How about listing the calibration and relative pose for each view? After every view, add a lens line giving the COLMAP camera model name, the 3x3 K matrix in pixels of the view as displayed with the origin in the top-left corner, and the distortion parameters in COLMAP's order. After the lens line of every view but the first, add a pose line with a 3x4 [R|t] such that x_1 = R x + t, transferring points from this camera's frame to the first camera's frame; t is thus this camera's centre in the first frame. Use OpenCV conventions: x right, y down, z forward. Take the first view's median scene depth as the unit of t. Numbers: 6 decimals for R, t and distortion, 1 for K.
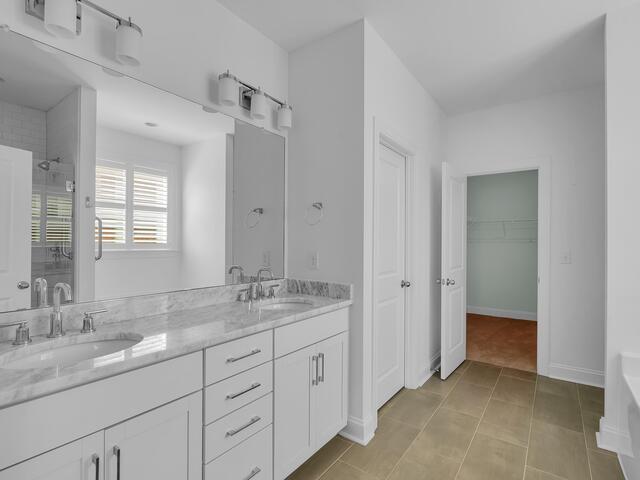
lens RADIAL K [[312.7, 0, 320.0], [0, 312.7, 240.0], [0, 0, 1]] dist [-0.005341, -0.001010]
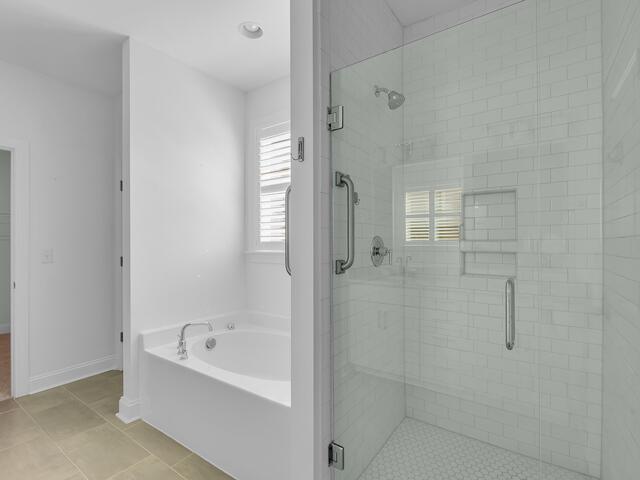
lens RADIAL K [[312.7, 0, 320.0], [0, 312.7, 240.0], [0, 0, 1]] dist [-0.005341, -0.001010]
pose [[-0.021603, -0.002405, 0.999764, -0.201869], [-0.011706, 0.999929, 0.002153, -0.002450], [-0.999698, -0.011657, -0.021630, 0.292992]]
